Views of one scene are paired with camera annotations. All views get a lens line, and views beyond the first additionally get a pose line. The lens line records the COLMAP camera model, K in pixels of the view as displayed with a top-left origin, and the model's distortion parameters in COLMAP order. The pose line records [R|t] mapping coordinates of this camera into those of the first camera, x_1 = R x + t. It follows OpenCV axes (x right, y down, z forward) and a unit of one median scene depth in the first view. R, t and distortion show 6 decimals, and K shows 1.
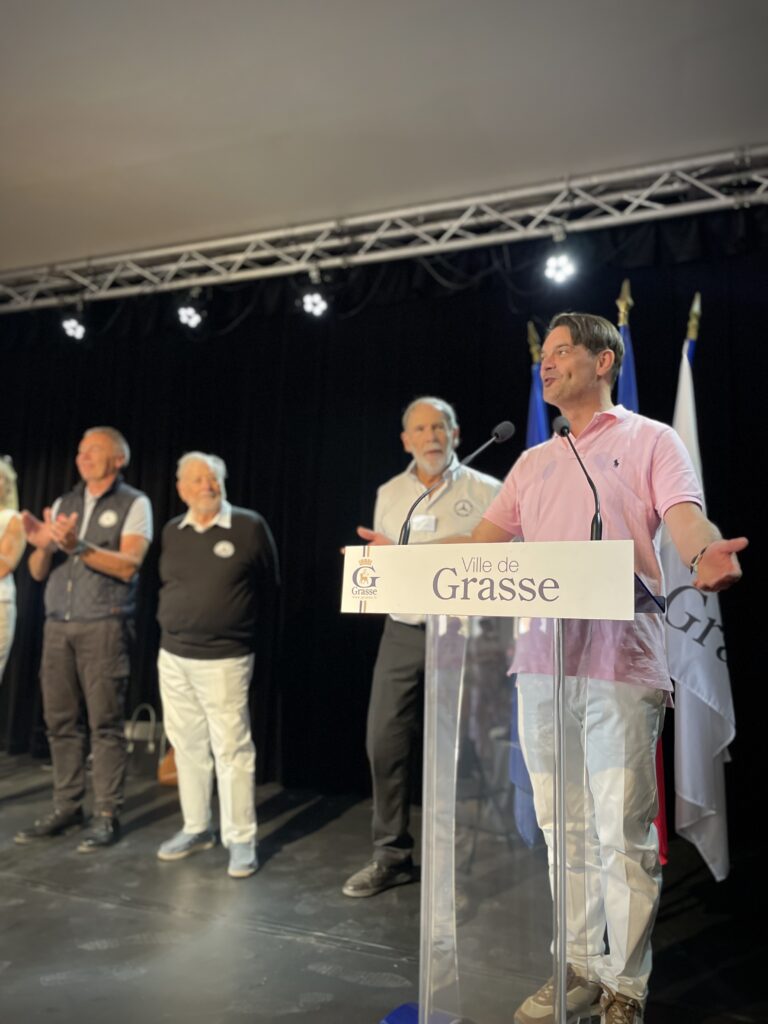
lens RADIAL K [[777.7, 0, 384.0], [0, 777.7, 512.0], [0, 0, 1]] dist [0.072465, -0.095848]
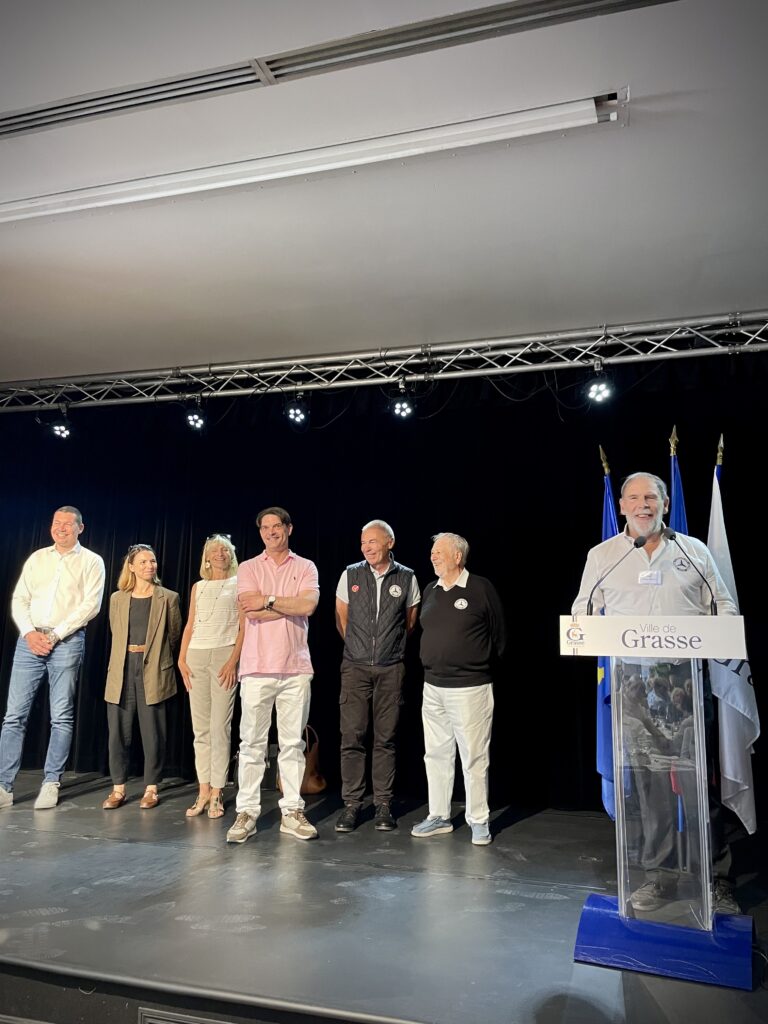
lens RADIAL K [[777.7, 0, 384.0], [0, 777.7, 512.0], [0, 0, 1]] dist [0.072465, -0.095848]
pose [[0.997360, 0.006465, 0.072329, -0.258409], [-0.002978, 0.998832, -0.048226, -0.045665], [-0.072557, 0.047883, 0.996214, -0.316715]]
